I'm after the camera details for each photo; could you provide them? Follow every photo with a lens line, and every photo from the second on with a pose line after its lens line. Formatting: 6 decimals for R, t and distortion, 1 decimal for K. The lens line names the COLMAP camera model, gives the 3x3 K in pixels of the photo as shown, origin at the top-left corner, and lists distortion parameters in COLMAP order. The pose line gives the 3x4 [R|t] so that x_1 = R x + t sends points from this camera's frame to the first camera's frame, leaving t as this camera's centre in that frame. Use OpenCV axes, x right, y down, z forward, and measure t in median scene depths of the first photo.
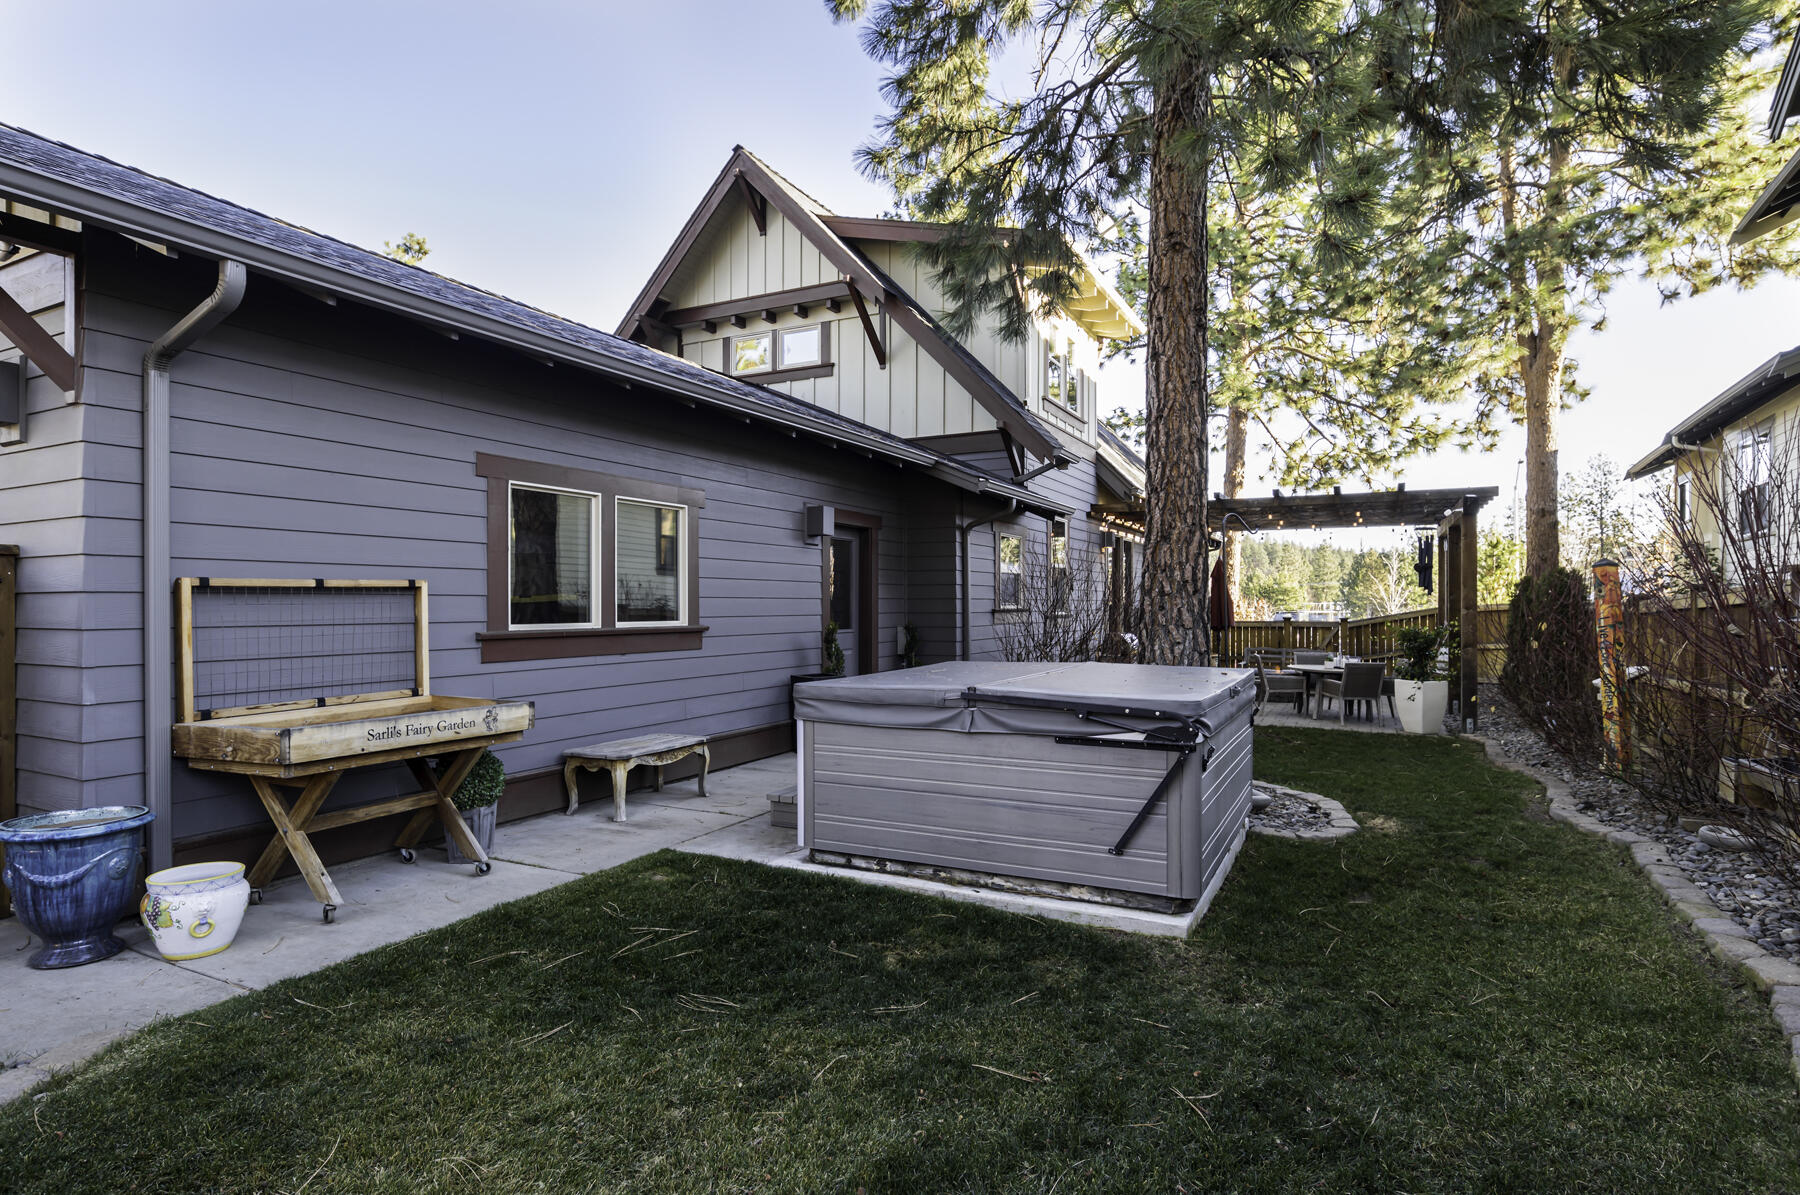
lens RADIAL K [[917.9, 0, 902.2], [0, 917.9, 608.2], [0, 0, 1]] dist [-0.018334, 0.009110]
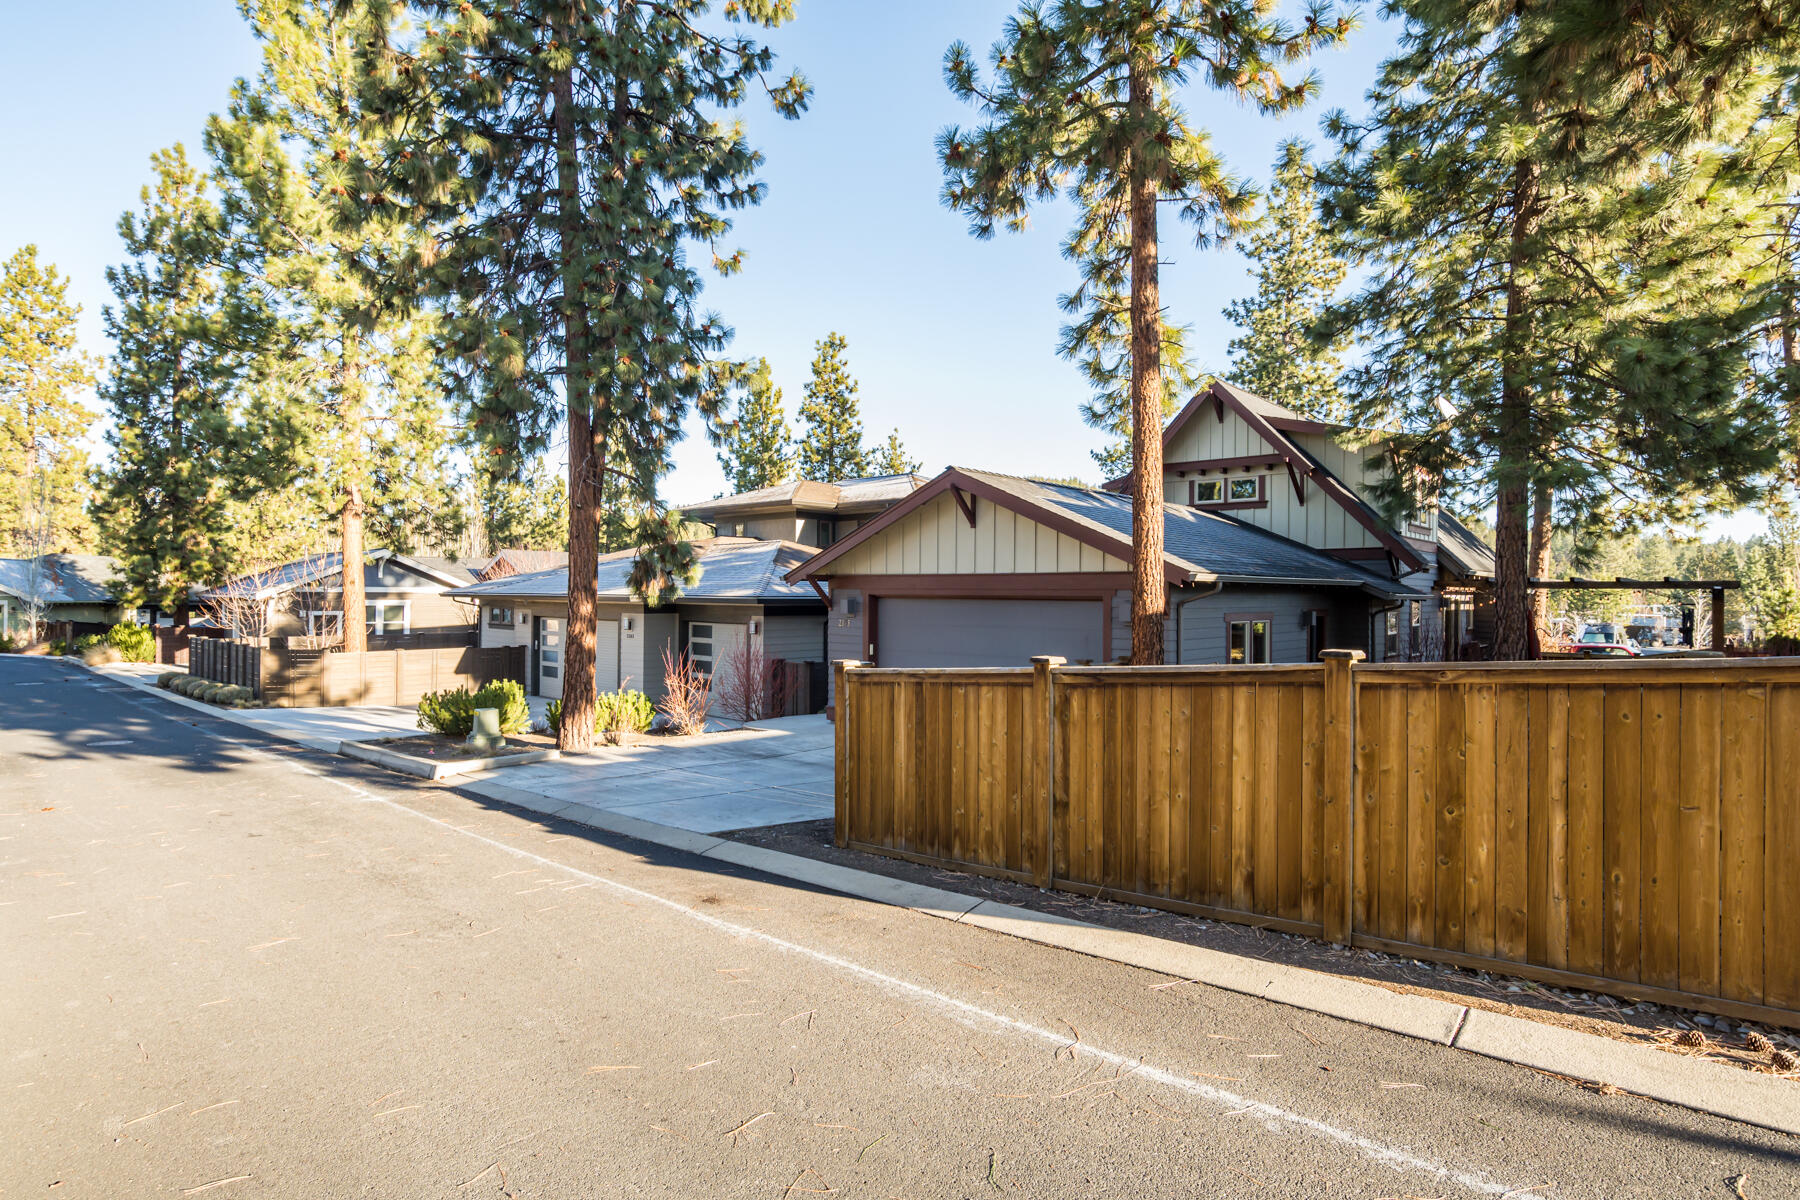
lens RADIAL K [[917.9, 0, 904.8], [0, 917.9, 598.7], [0, 0, 1]] dist [-0.018334, 0.009110]
pose [[0.966308, 0.011733, -0.257119, -0.279468], [-0.011991, 0.999928, 0.000567, -0.082012], [0.257108, 0.002535, 0.966379, -0.766935]]
